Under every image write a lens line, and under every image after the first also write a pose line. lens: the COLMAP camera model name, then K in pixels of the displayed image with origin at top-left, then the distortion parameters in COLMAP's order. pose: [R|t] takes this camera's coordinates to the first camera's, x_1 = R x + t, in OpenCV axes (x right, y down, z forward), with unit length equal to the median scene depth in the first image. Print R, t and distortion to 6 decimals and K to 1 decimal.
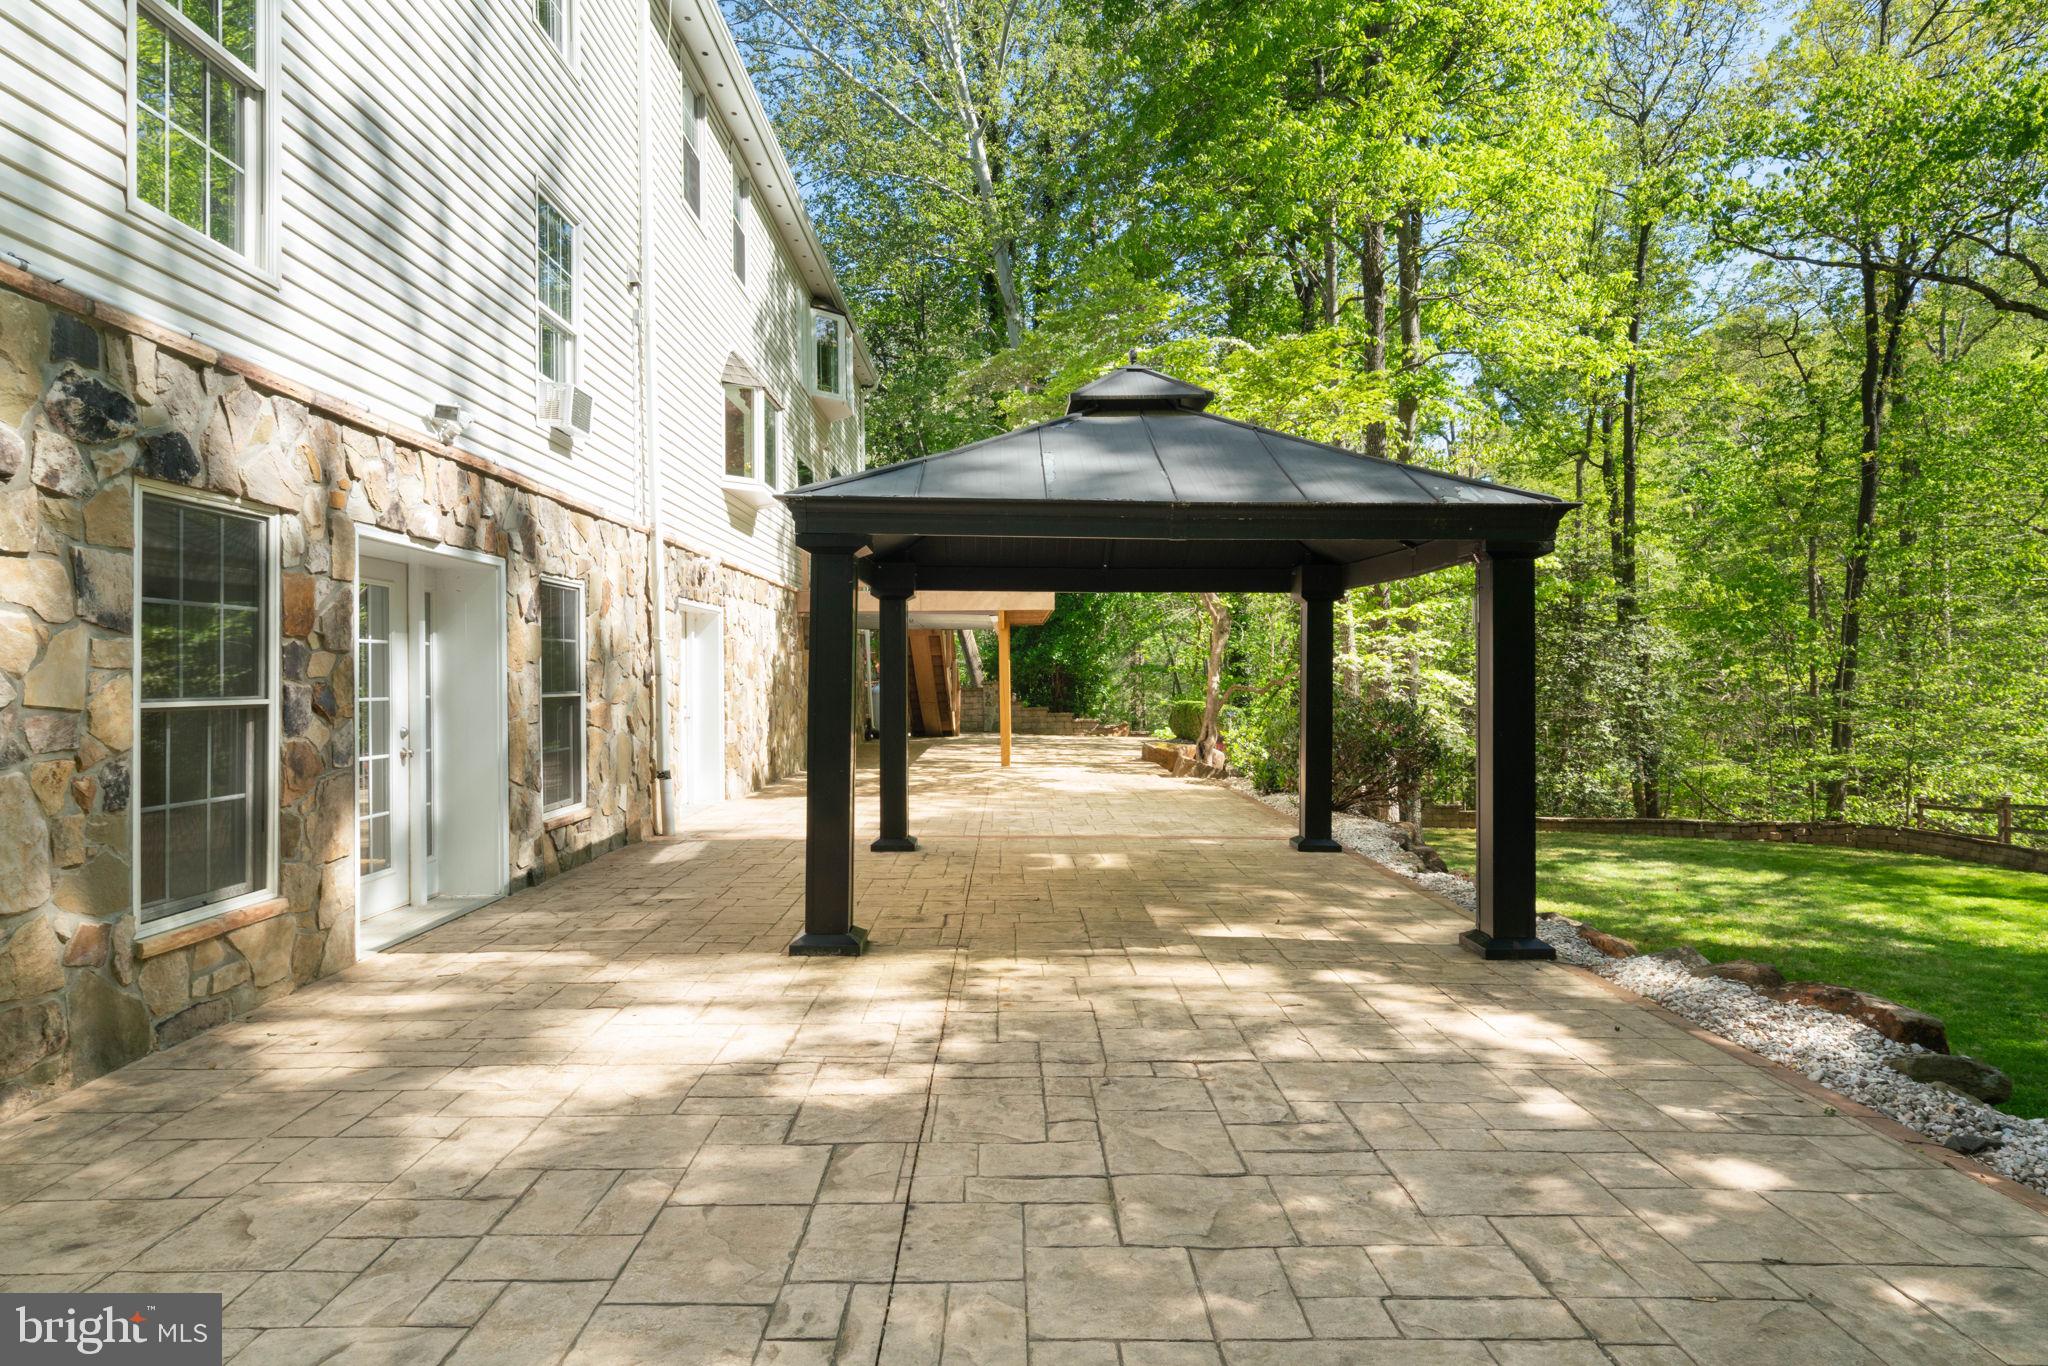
lens RADIAL K [[1112.2, 0, 1023.4], [0, 1112.2, 675.7], [0, 0, 1]] dist [0.008482, -0.003158]
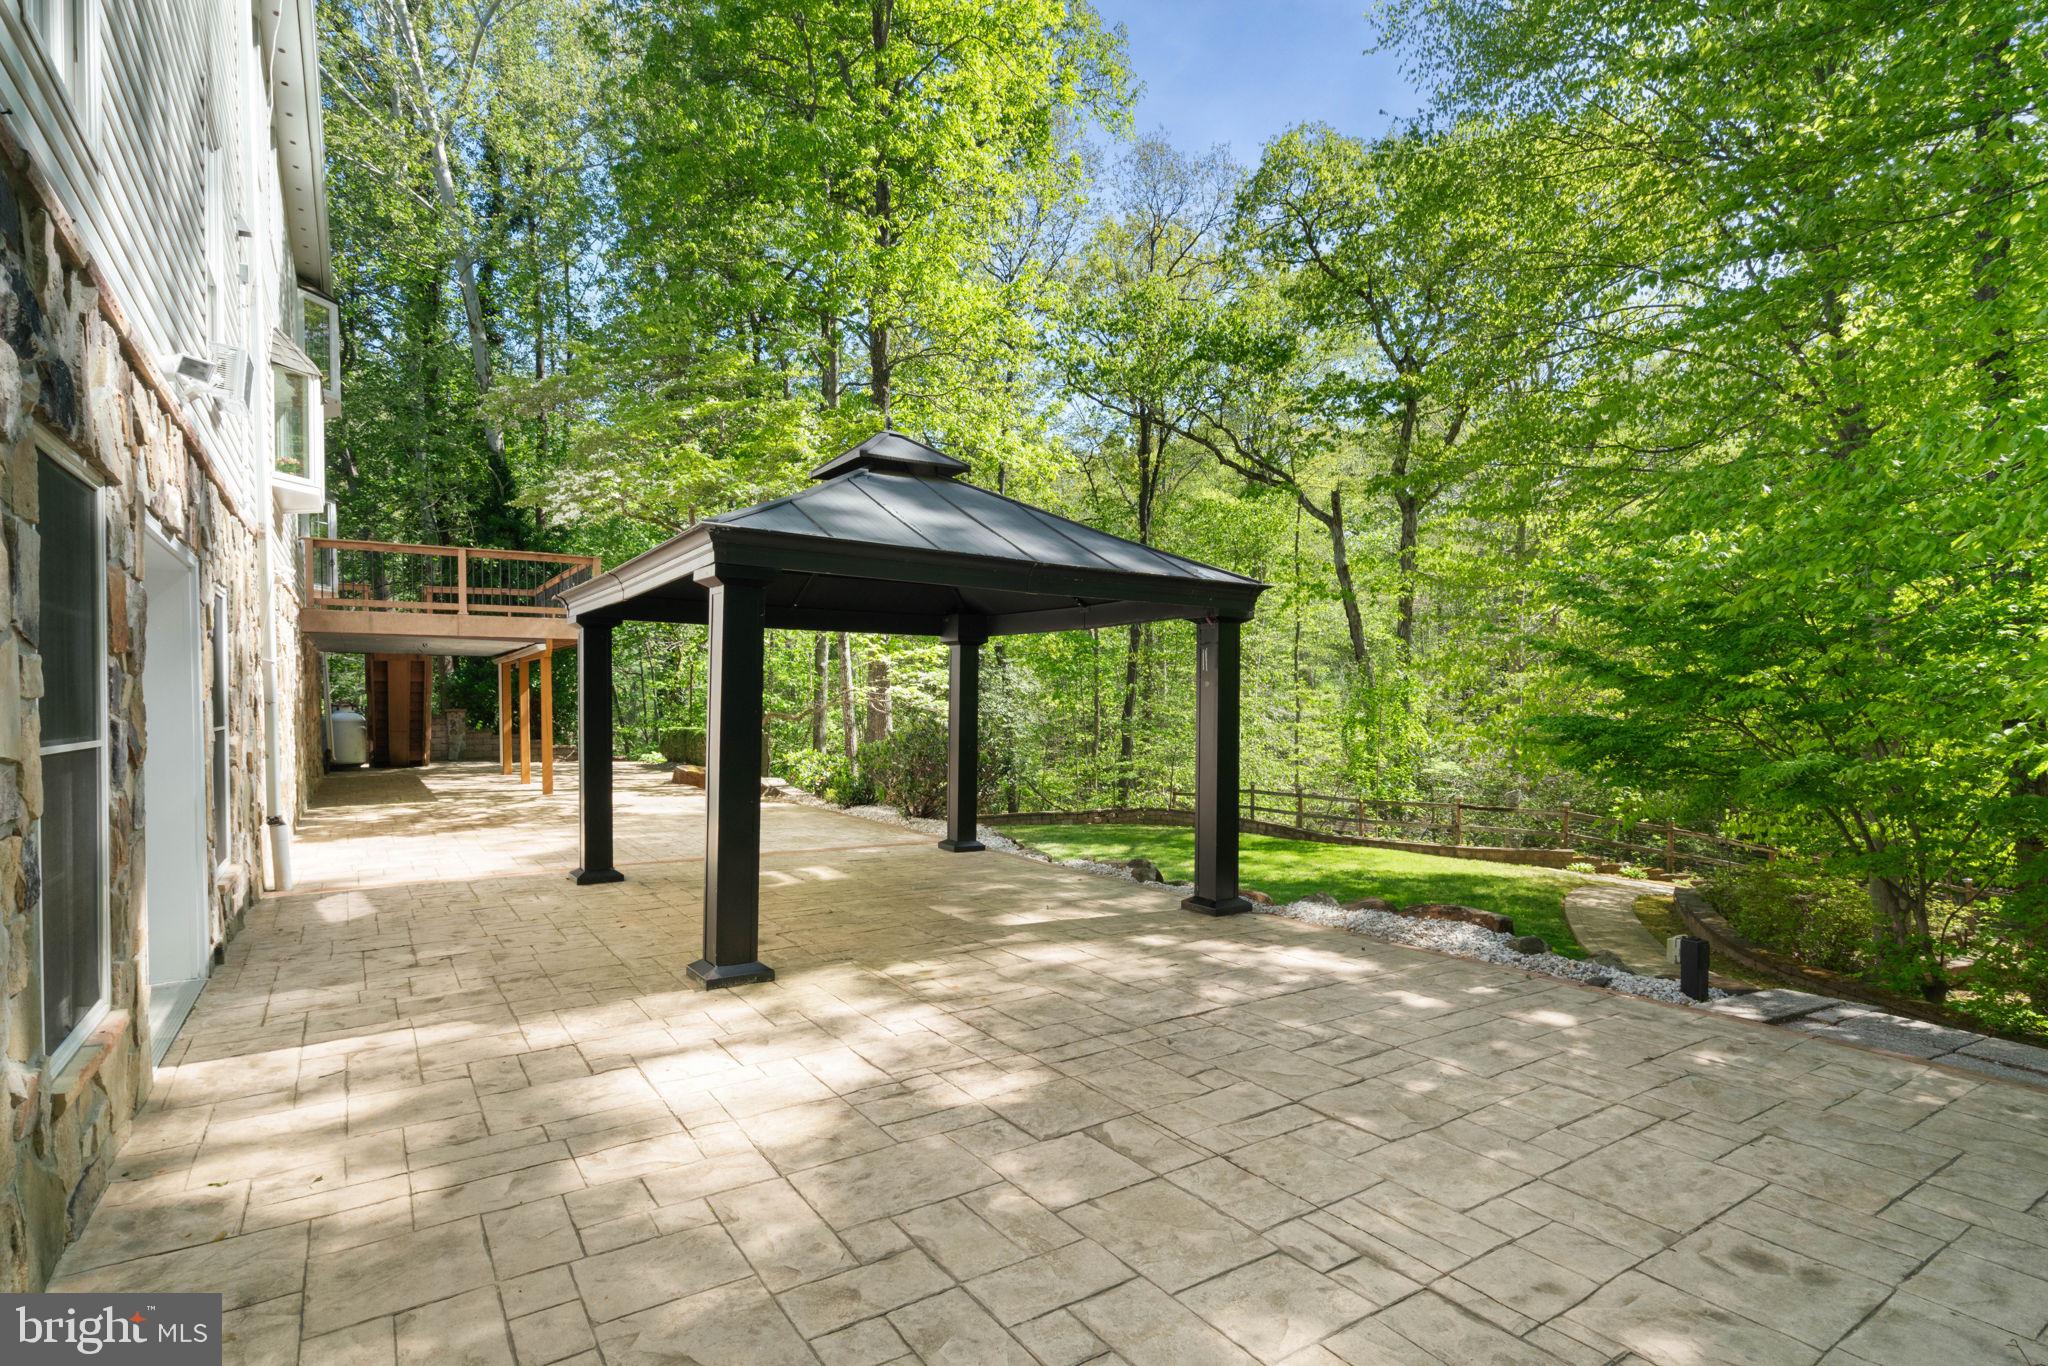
lens RADIAL K [[969.7, 0, 1029.9], [0, 969.7, 727.8], [0, 0, 1]] dist [-0.004509, 0.001014]
pose [[0.849256, -0.008689, 0.527910, -0.504982], [-0.004594, 0.999705, 0.023845, -0.004147], [-0.527961, -0.022676, 0.848966, 0.147506]]
